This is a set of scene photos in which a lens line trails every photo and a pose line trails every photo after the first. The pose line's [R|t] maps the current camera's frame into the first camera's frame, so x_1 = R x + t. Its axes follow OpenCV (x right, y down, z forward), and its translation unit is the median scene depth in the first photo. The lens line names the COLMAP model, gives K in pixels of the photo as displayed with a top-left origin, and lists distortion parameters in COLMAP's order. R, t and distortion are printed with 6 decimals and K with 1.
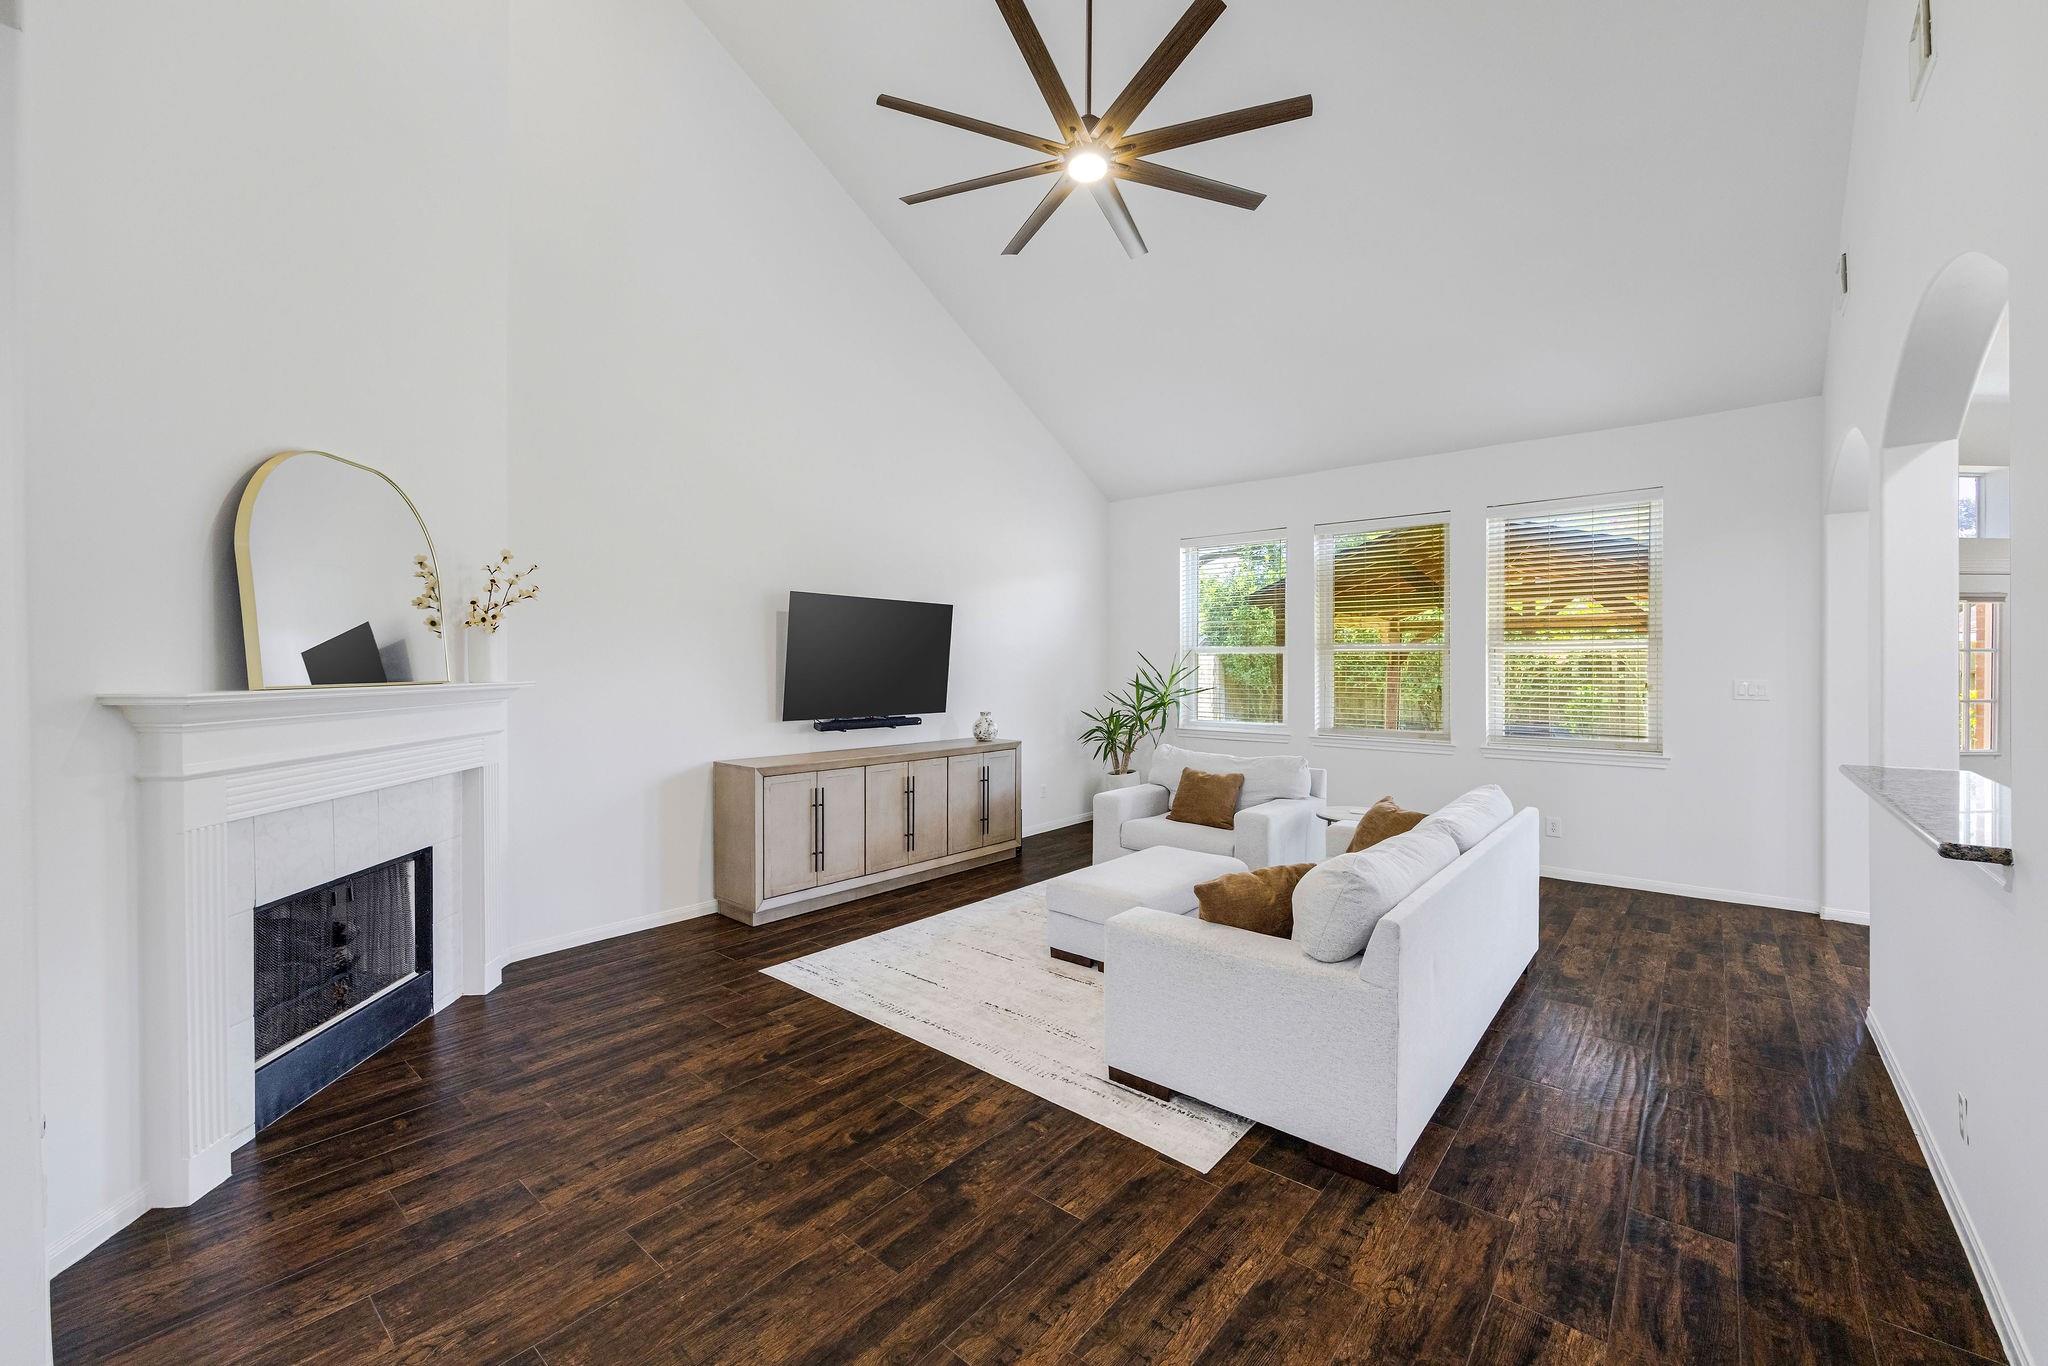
lens RADIAL K [[821.7, 0, 1019.5], [0, 821.7, 673.5], [0, 0, 1]] dist [-0.004349, 0.000292]
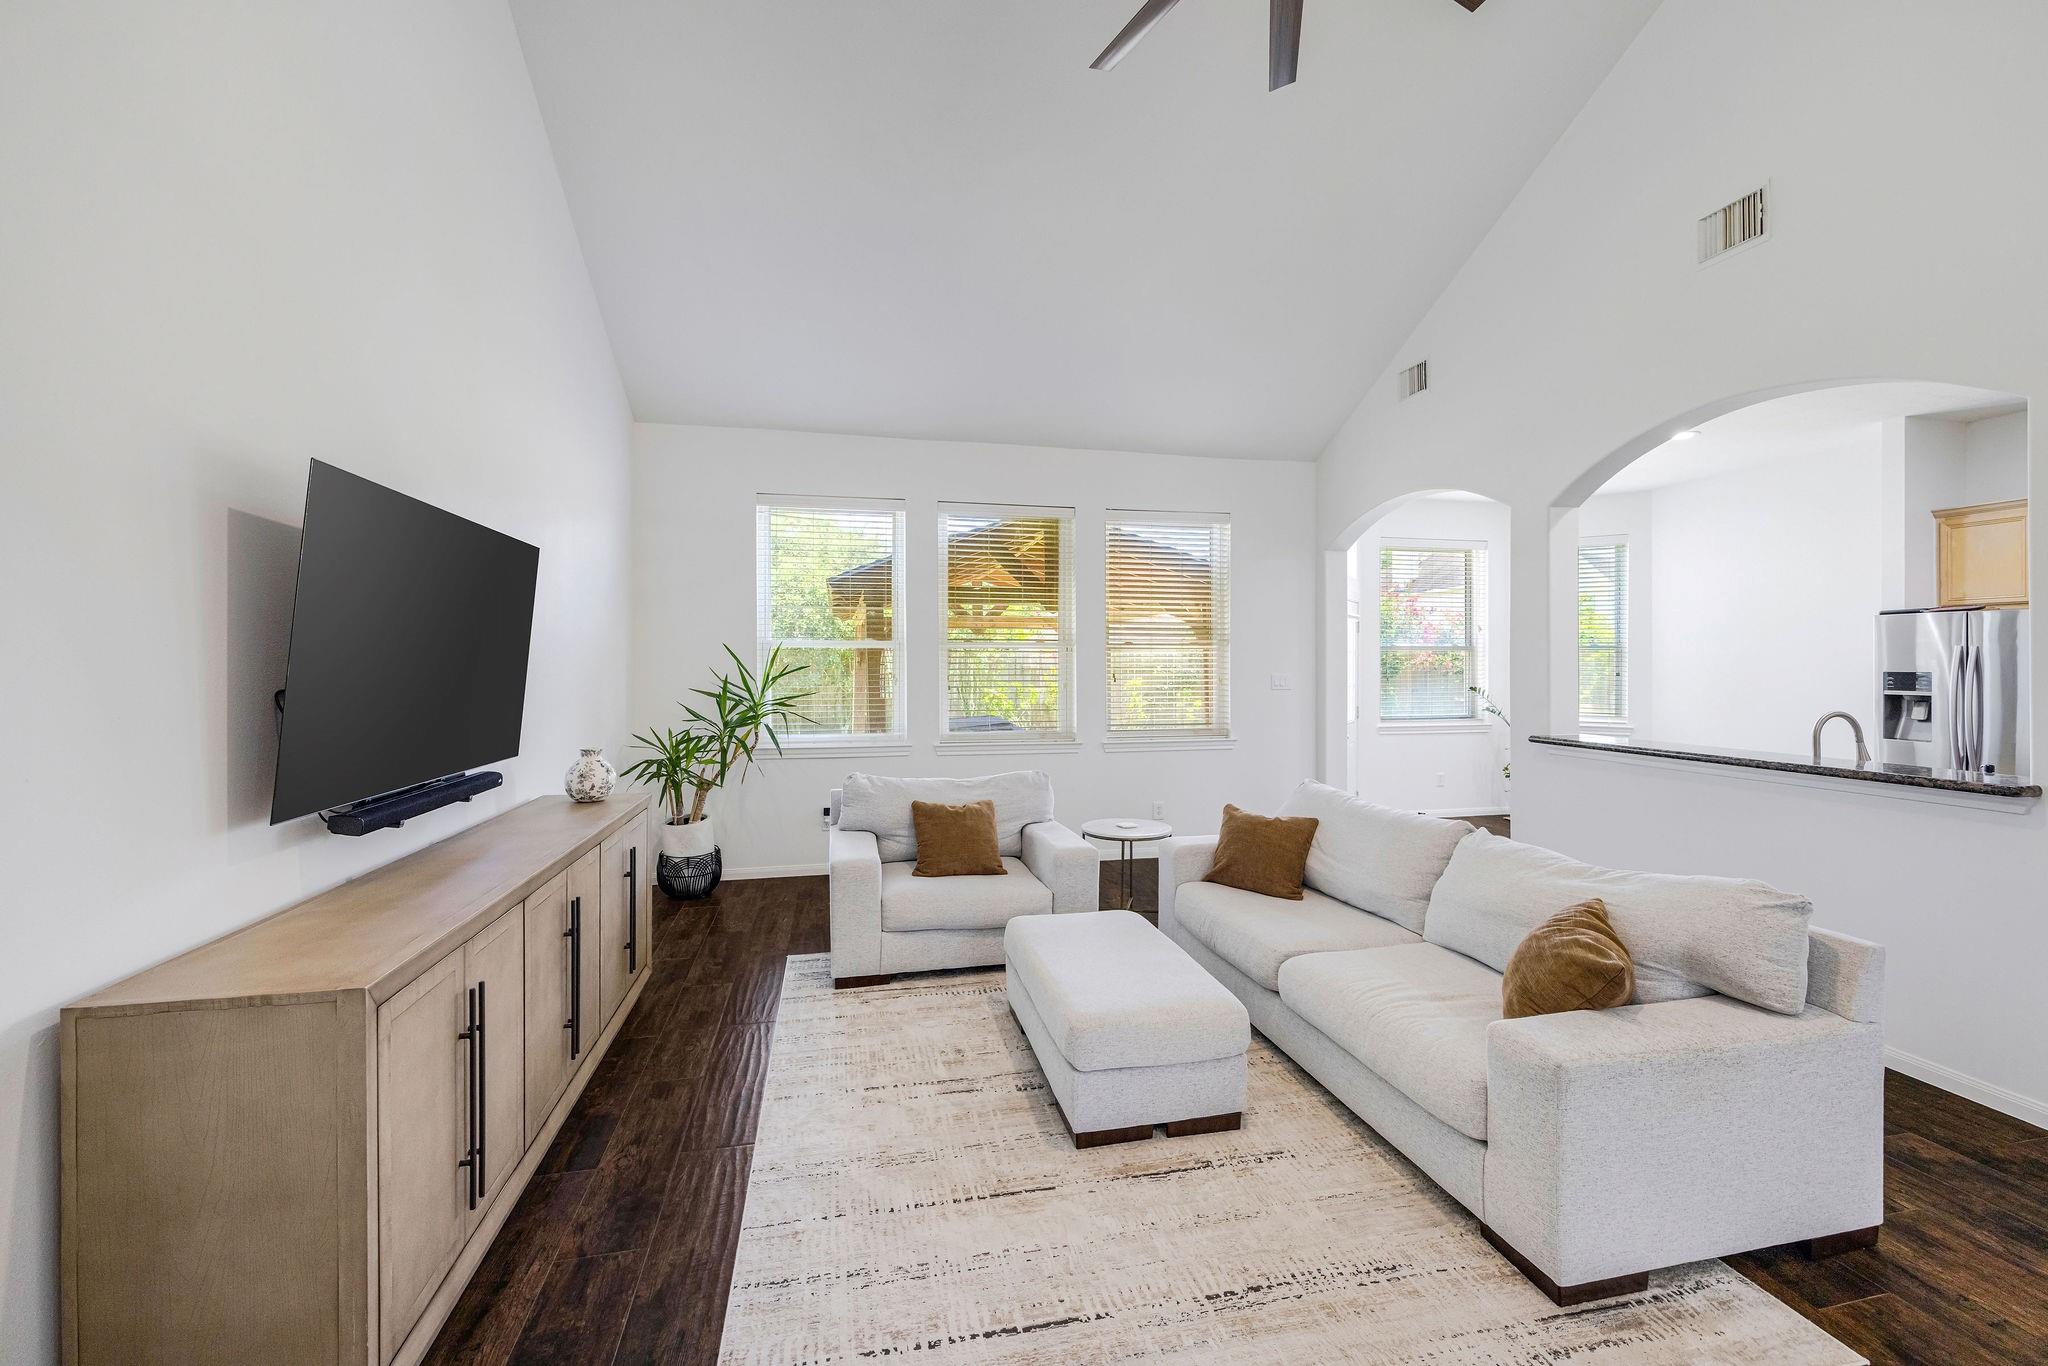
lens RADIAL K [[821.7, 0, 1019.5], [0, 821.7, 673.5], [0, 0, 1]] dist [-0.004349, 0.000292]
pose [[0.607903, -0.014678, 0.793875, -0.344842], [0.010266, 0.999891, 0.010626, -0.008377], [-0.793945, 0.001691, 0.607988, 0.498611]]
